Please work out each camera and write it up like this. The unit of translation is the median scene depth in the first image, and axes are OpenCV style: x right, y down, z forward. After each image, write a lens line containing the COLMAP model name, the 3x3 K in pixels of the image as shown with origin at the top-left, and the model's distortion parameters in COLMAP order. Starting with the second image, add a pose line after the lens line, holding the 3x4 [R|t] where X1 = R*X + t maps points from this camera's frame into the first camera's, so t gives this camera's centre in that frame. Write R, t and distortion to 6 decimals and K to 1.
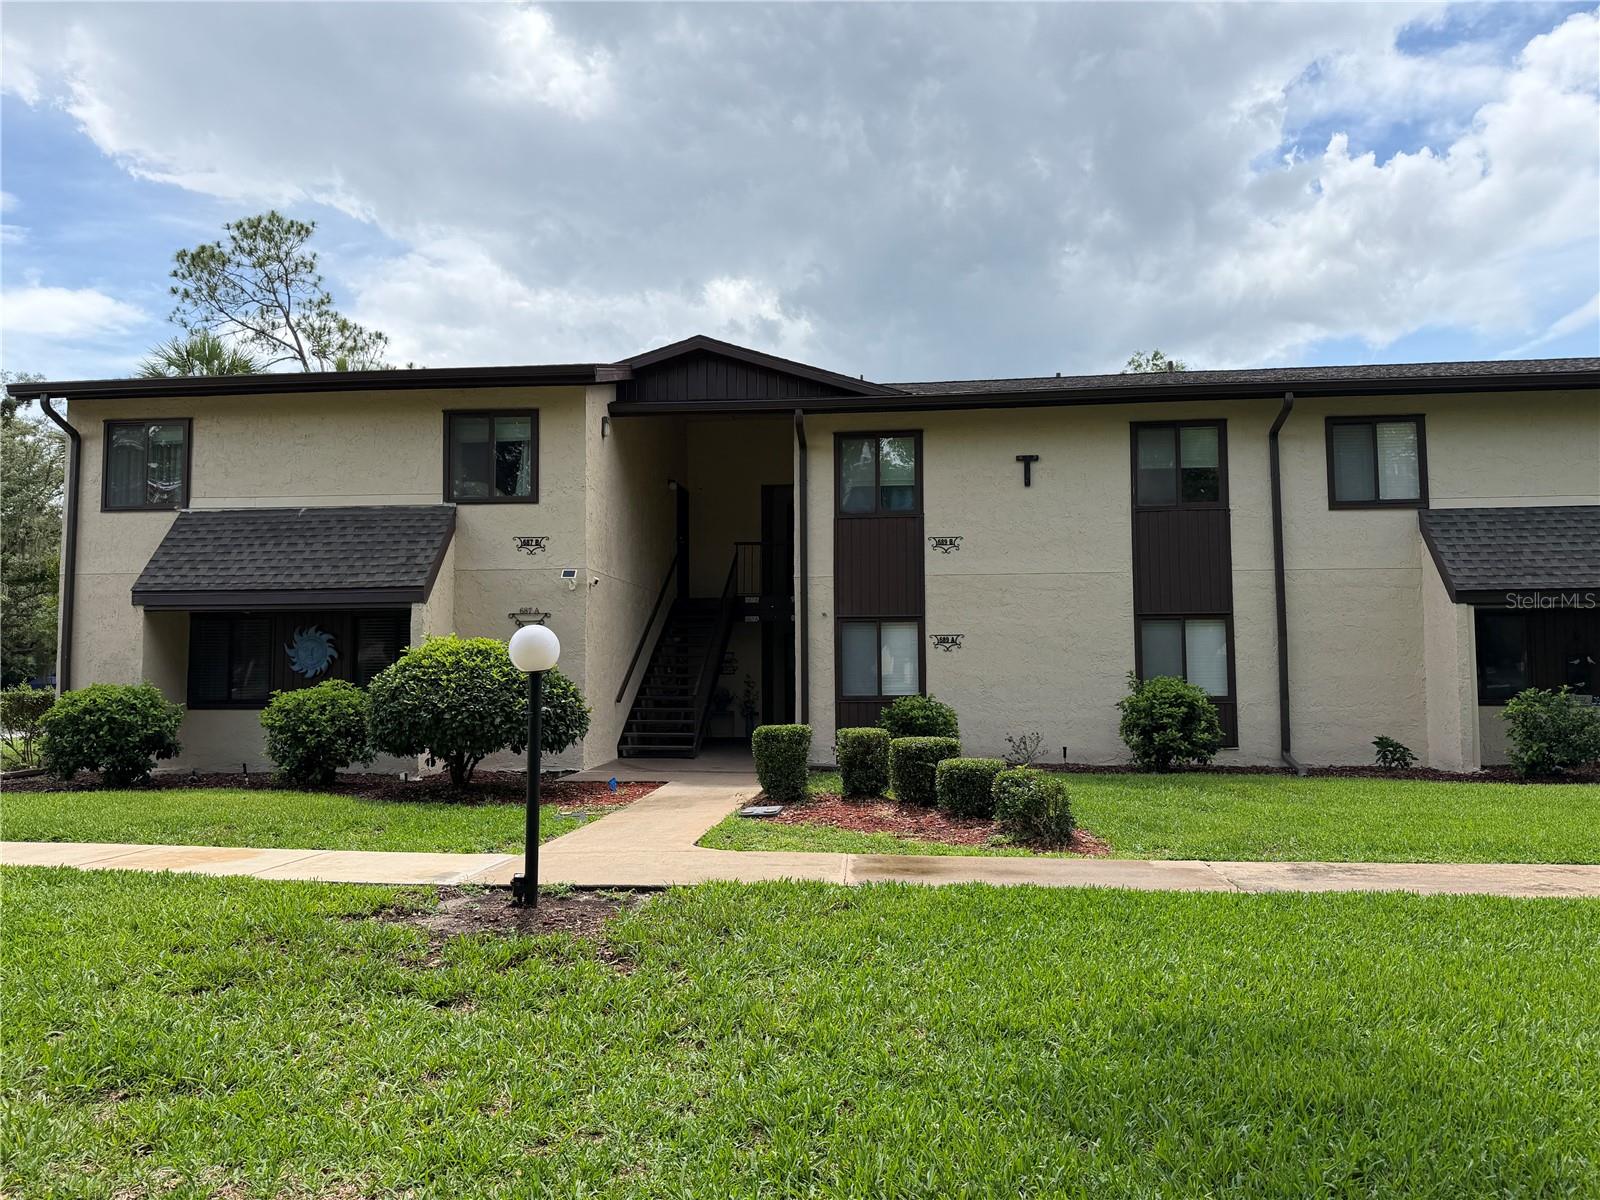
lens RADIAL K [[1097.3, 0, 801.6], [0, 1097.3, 605.5], [0, 0, 1]] dist [0.102166, -0.132884]
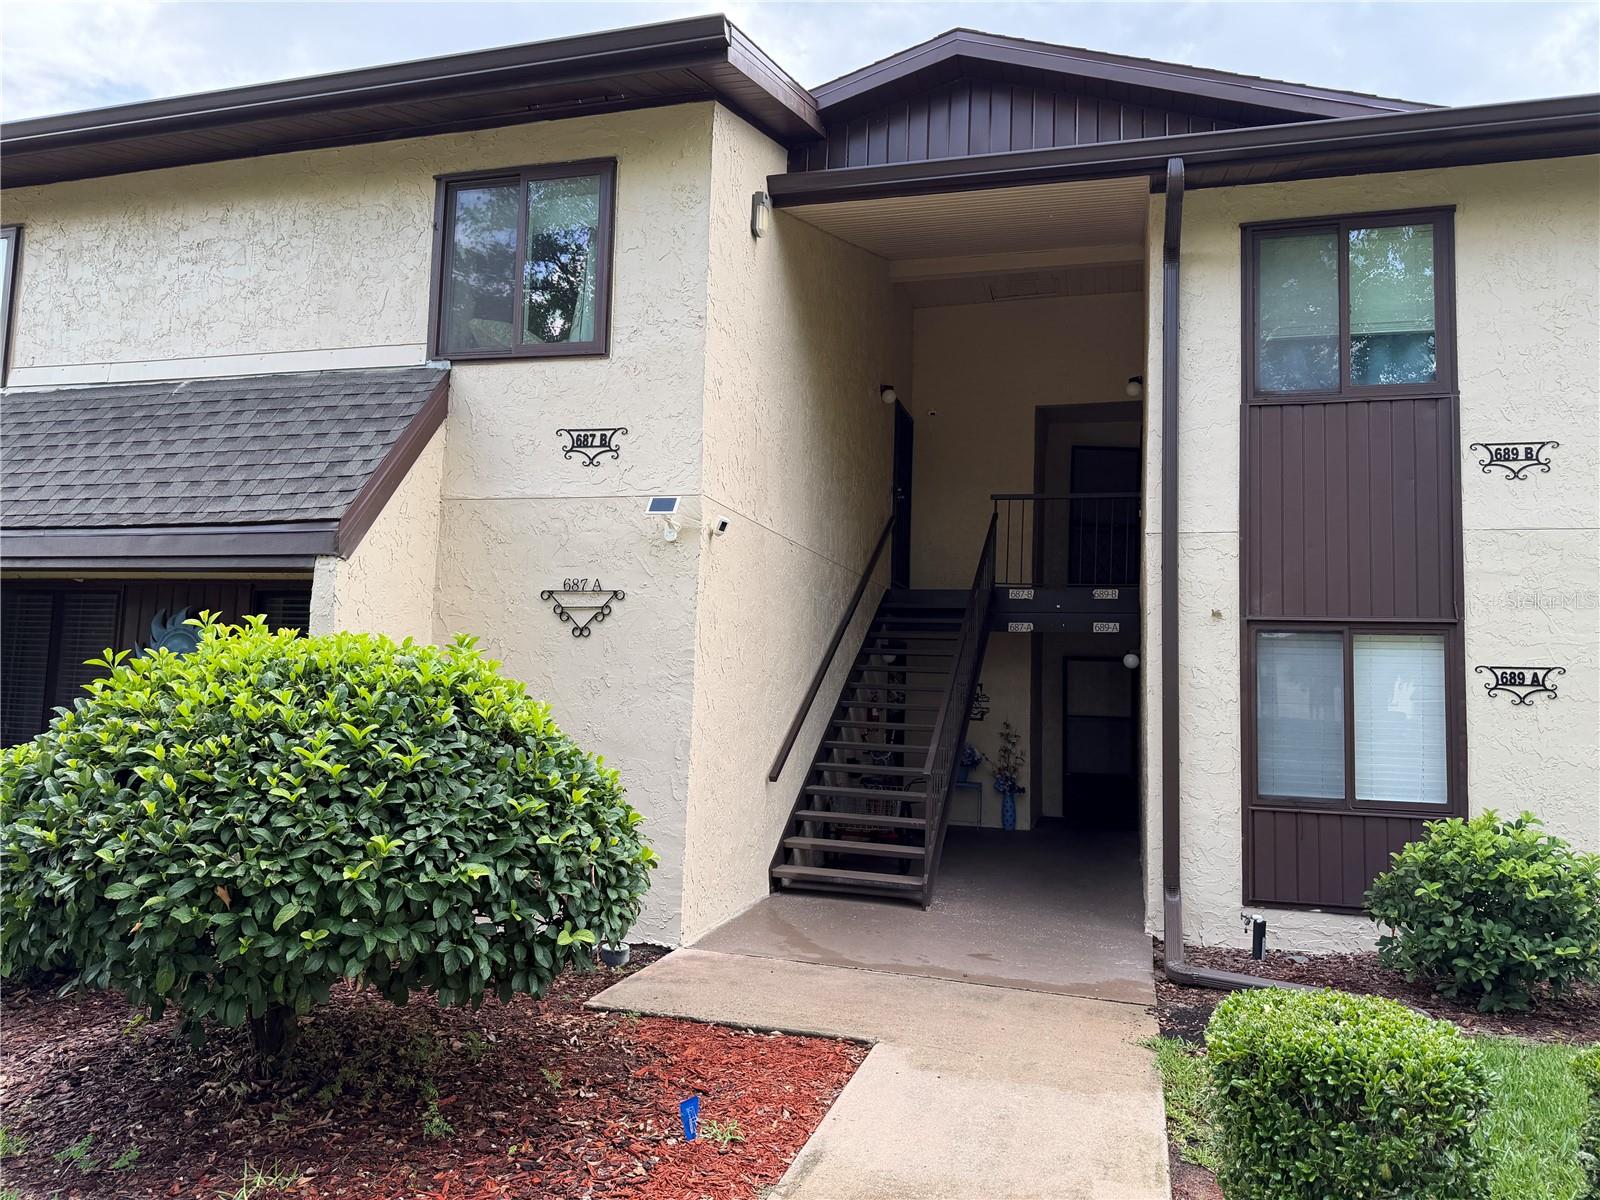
lens RADIAL K [[1120.9, 0, 800.0], [0, 1120.9, 600.0], [0, 0, 1]] dist [0.100630, -0.156143]
pose [[0.982362, 0.021346, -0.185766, -0.064673], [-0.025883, 0.999422, -0.022033, 0.018056], [0.185188, 0.026453, 0.982347, 0.523022]]
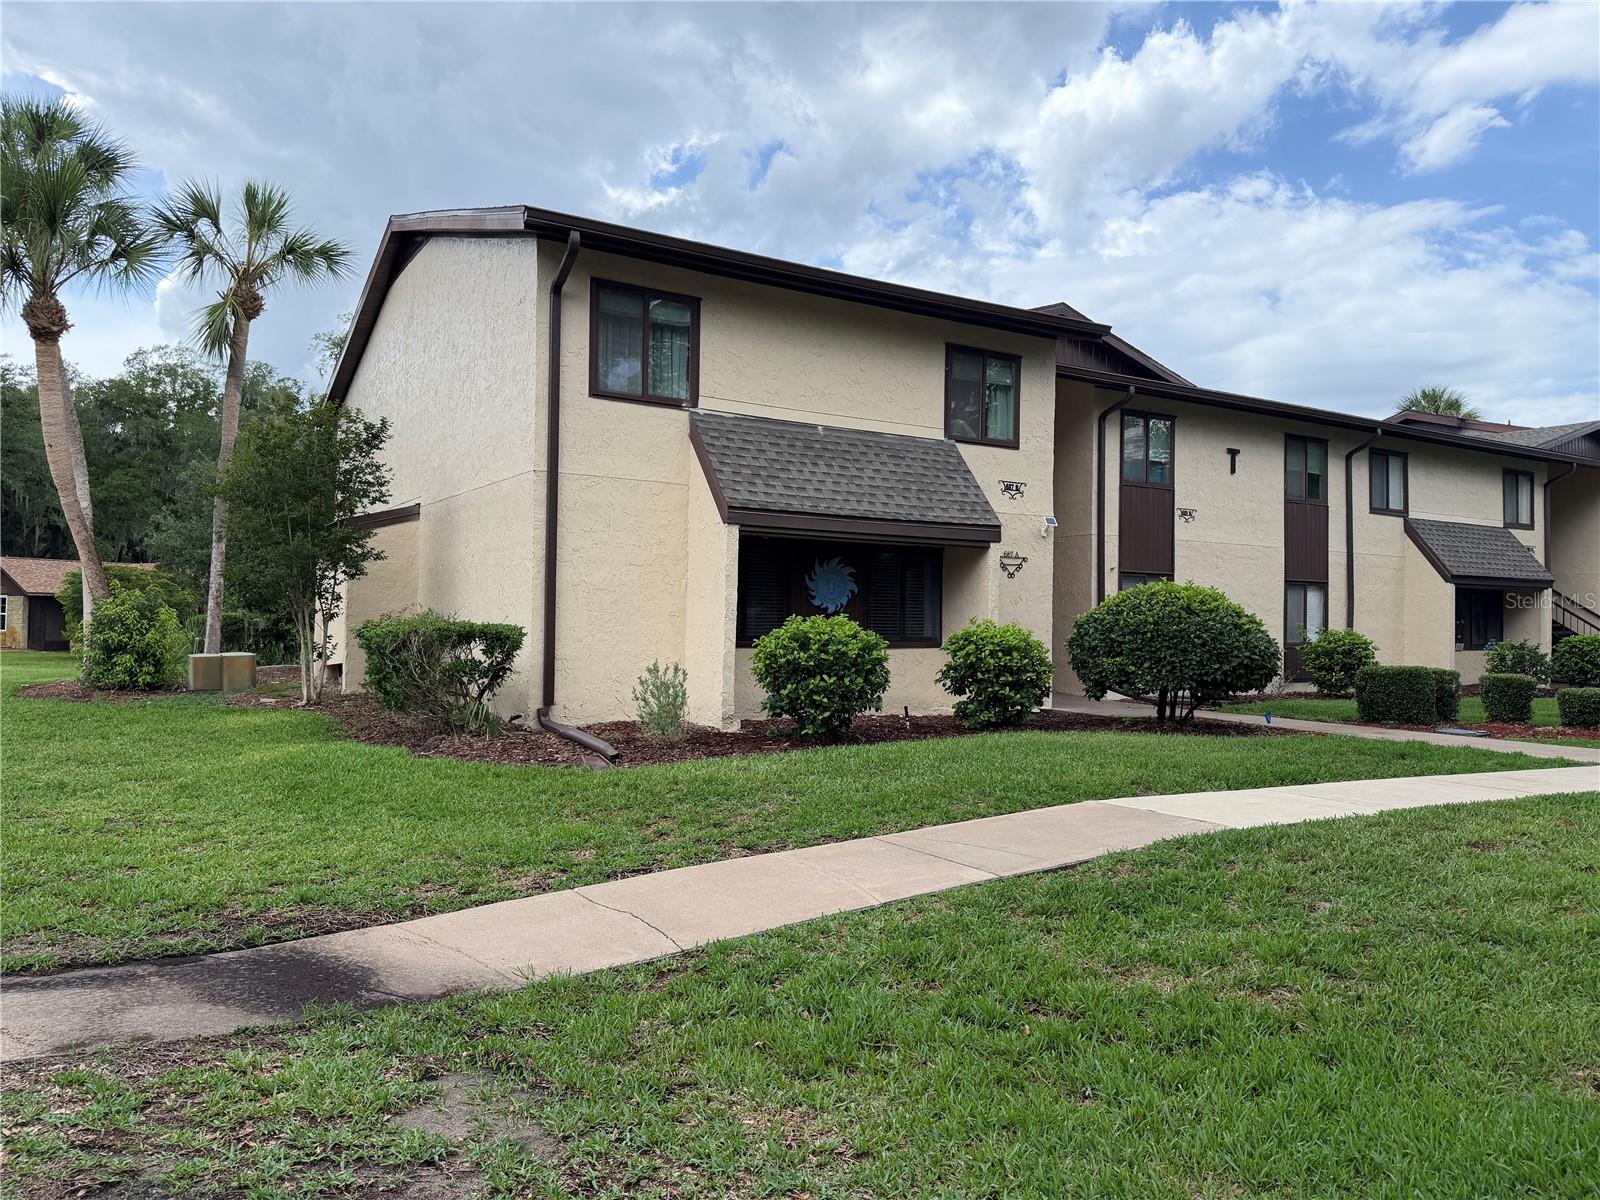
lens RADIAL K [[1097.3, 0, 801.6], [0, 1097.3, 605.5], [0, 0, 1]] dist [0.102166, -0.132884]
pose [[0.805830, 0.028400, 0.591465, -0.958032], [-0.062602, 0.997337, 0.037403, 0.024841], [-0.588828, -0.067167, 0.805463, 0.271425]]
